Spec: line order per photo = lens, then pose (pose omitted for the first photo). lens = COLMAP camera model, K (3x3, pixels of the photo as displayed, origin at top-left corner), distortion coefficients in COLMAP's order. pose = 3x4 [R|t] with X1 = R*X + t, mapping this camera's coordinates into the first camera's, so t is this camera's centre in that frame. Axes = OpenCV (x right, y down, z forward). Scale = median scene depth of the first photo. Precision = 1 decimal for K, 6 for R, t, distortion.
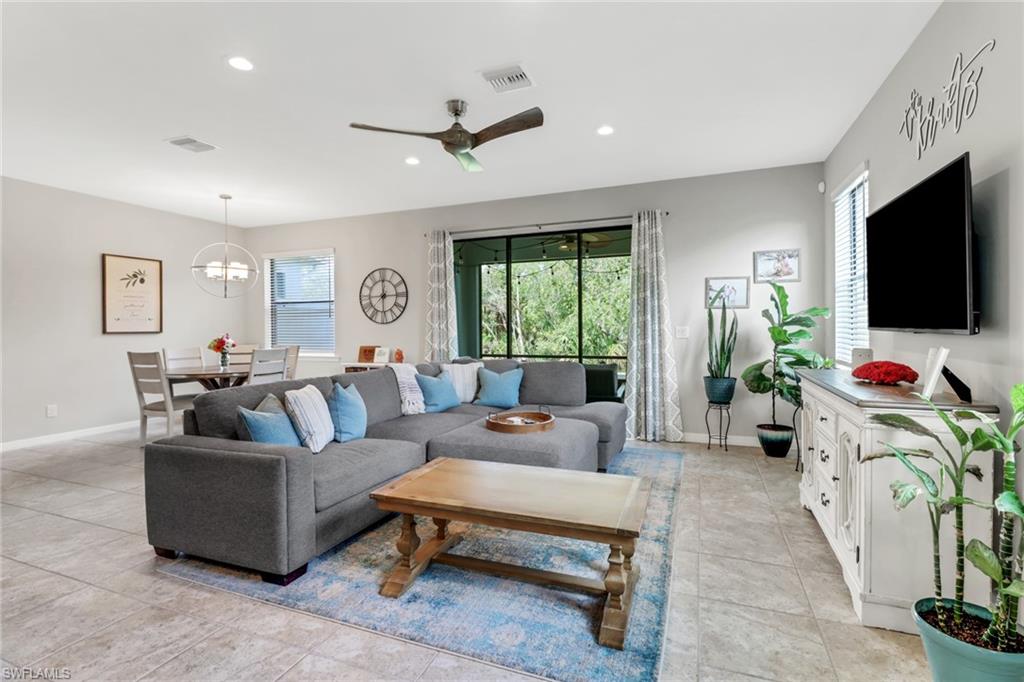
lens RADIAL K [[475.7, 0, 516.0], [0, 475.7, 323.3], [0, 0, 1]] dist [0.011081, -0.010221]
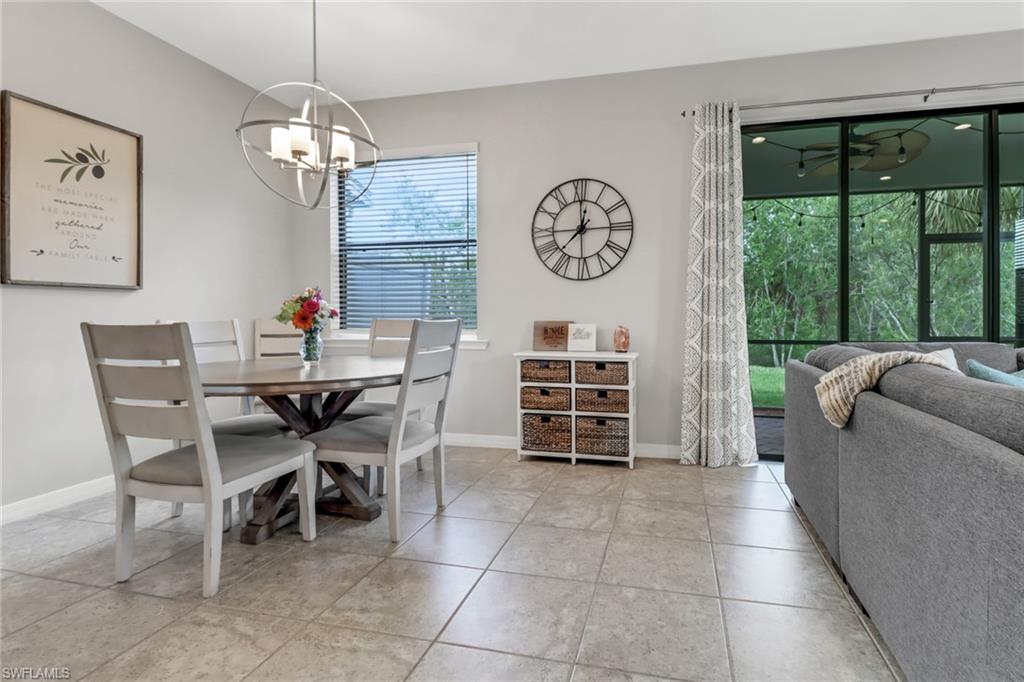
lens RADIAL K [[491.8, 0, 548.9], [0, 491.8, 312.4], [0, 0, 1]] dist [0.013911, -0.011403]
pose [[0.991315, 0.007208, 0.131311, -0.394392], [-0.007551, 0.999969, 0.002121, 0.037249], [-0.131291, -0.003094, 0.991339, 0.449949]]
